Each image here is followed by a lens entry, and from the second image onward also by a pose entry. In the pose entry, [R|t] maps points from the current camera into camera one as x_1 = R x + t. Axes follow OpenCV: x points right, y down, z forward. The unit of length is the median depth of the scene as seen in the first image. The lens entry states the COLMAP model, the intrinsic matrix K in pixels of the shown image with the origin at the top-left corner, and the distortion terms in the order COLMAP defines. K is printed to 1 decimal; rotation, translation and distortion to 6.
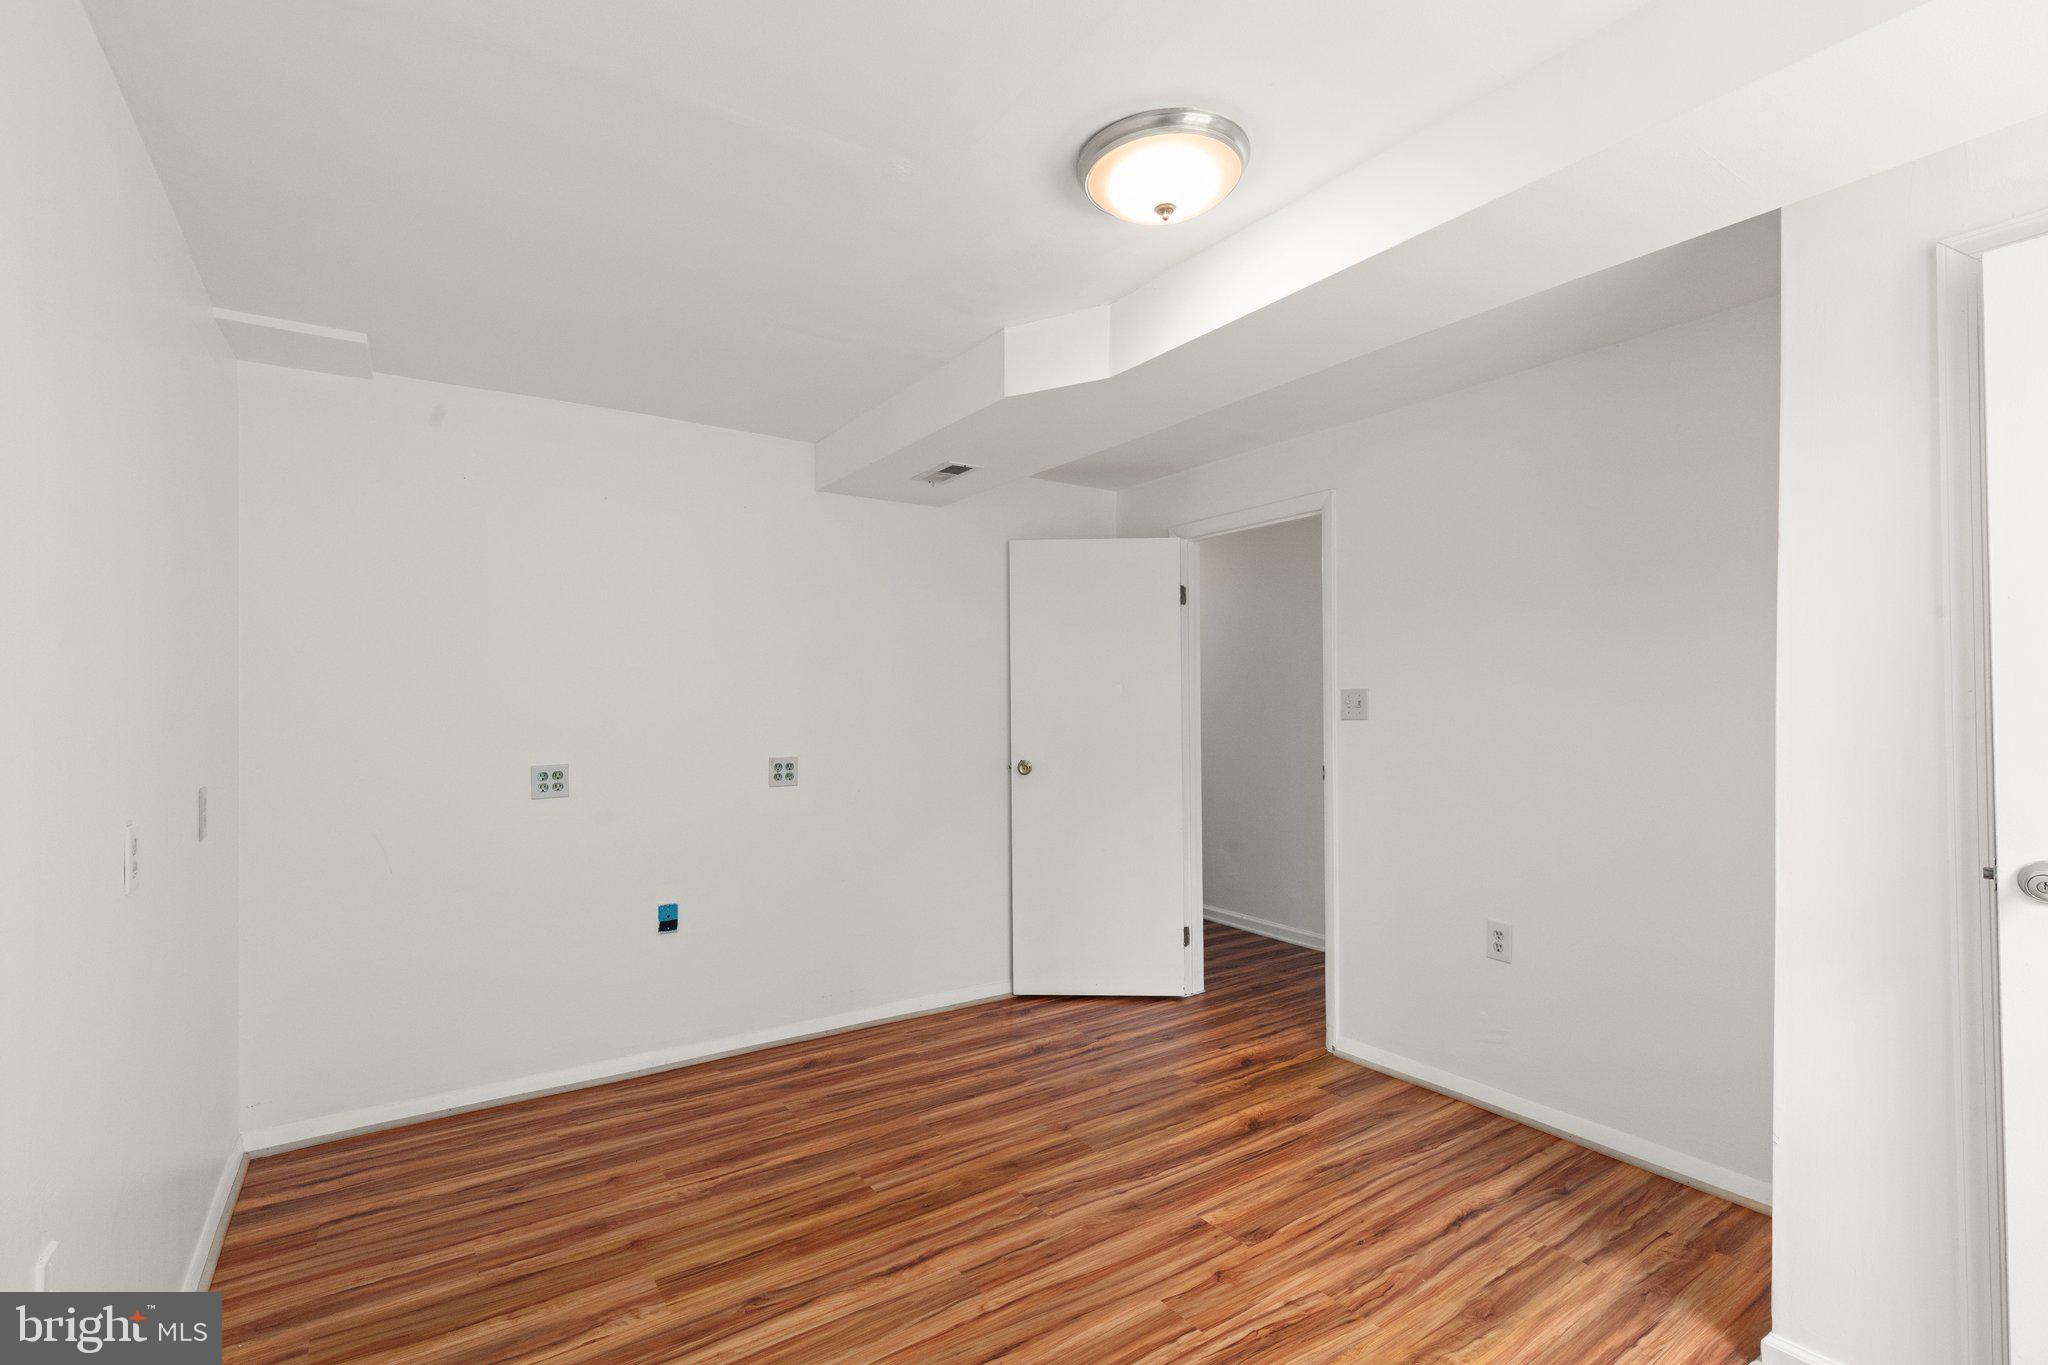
lens RADIAL K [[933.4, 0, 1024.1], [0, 933.4, 689.2], [0, 0, 1]] dist [0.006421, 0.000827]
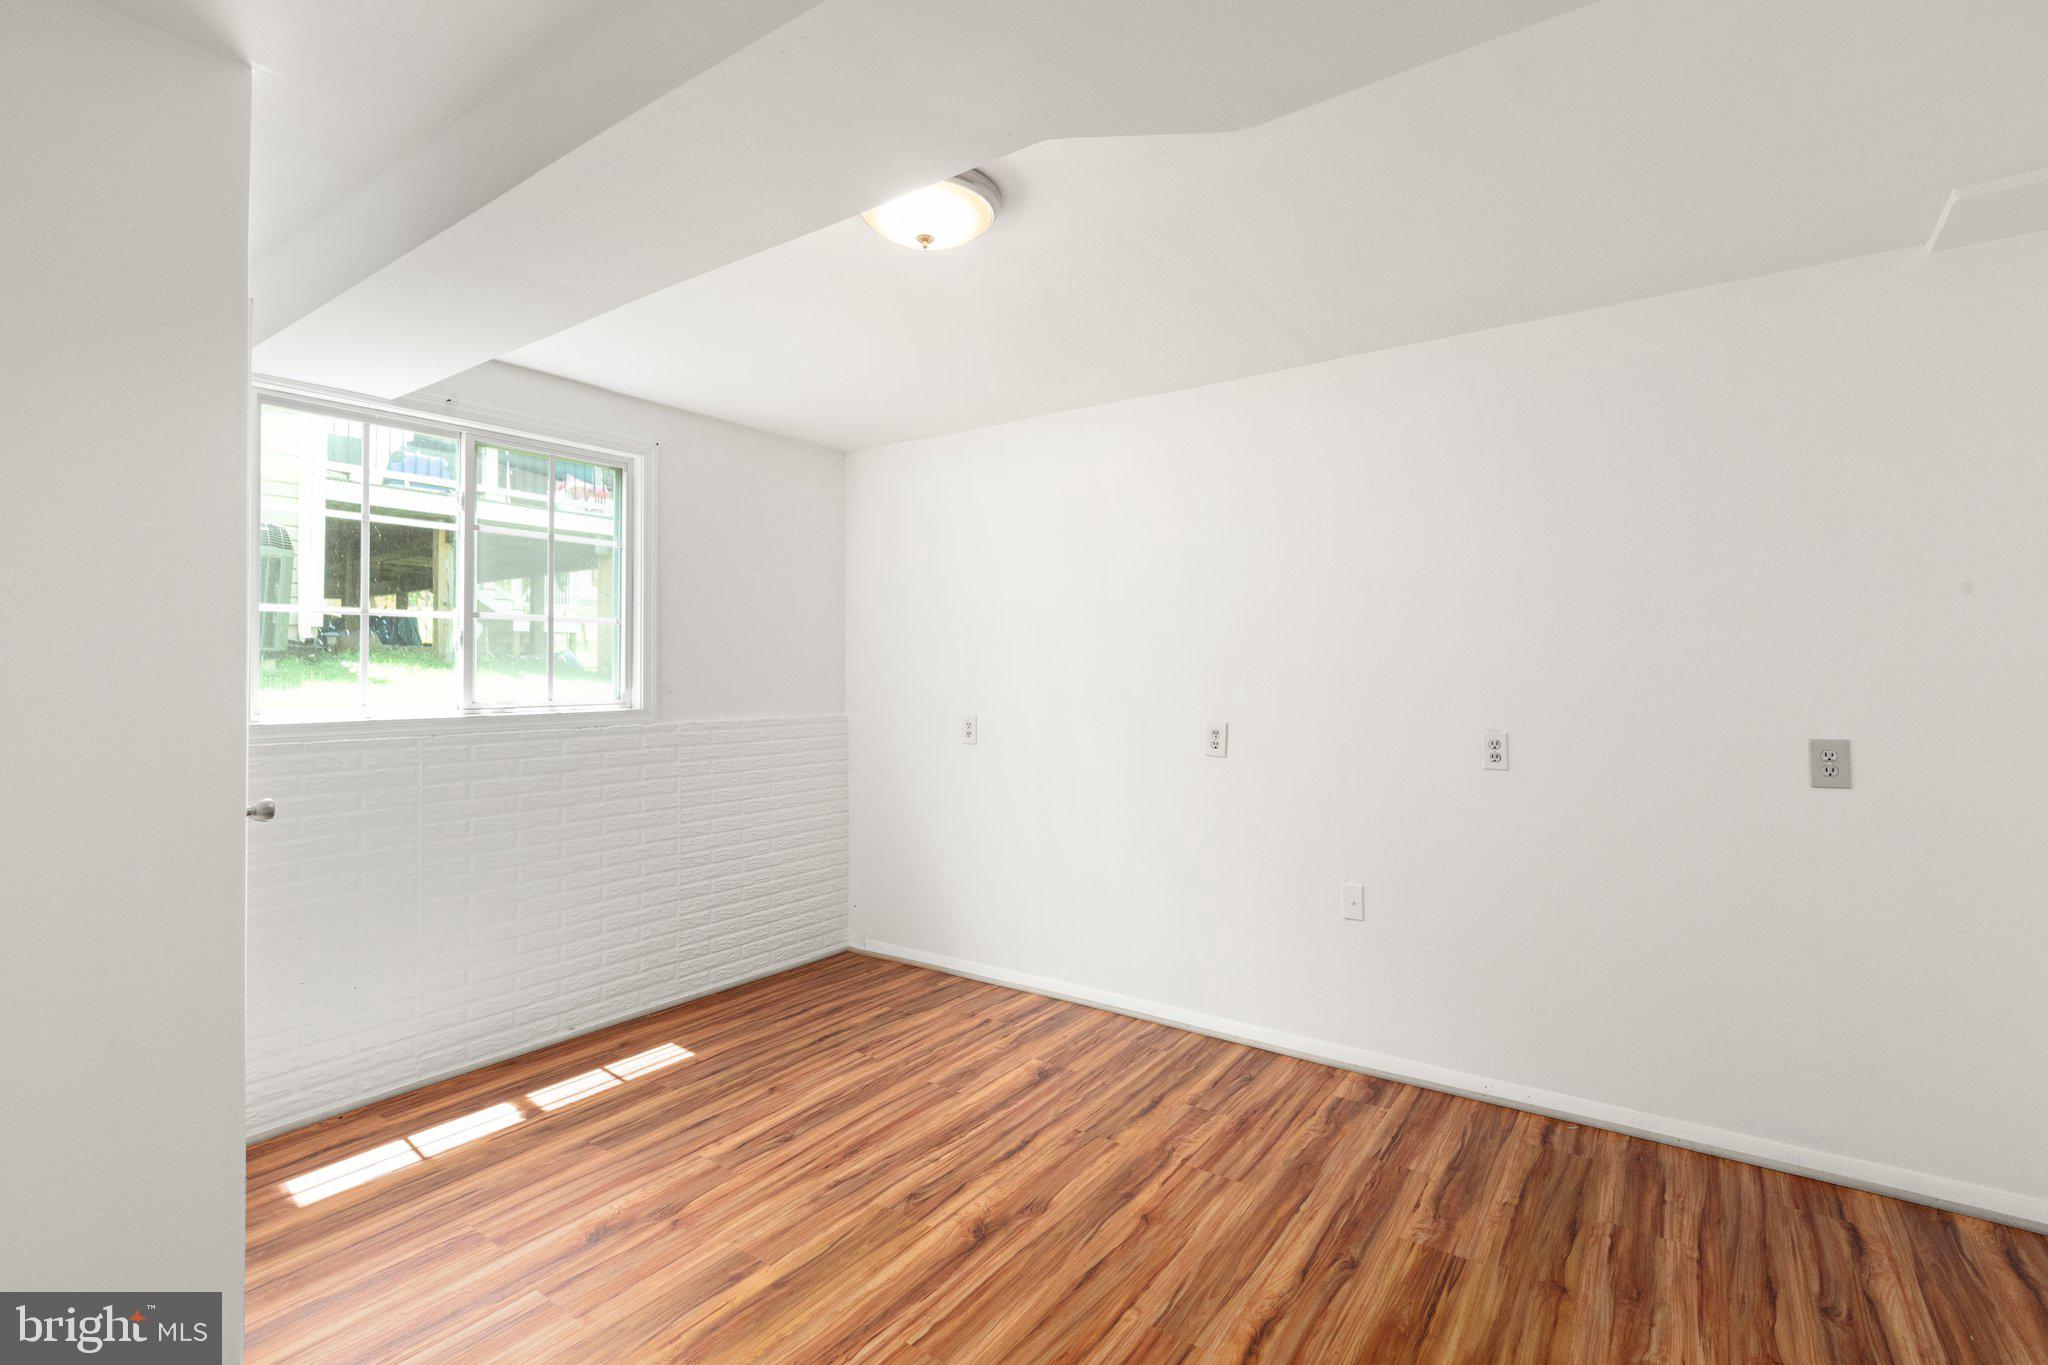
lens RADIAL K [[933.4, 0, 1024.7], [0, 933.4, 676.1], [0, 0, 1]] dist [0.006421, 0.000827]
pose [[-0.939434, 0.011950, -0.342523, 0.368588], [0.014593, 0.999880, -0.005142, 0.029483], [0.342420, -0.009829, -0.939495, 1.813838]]
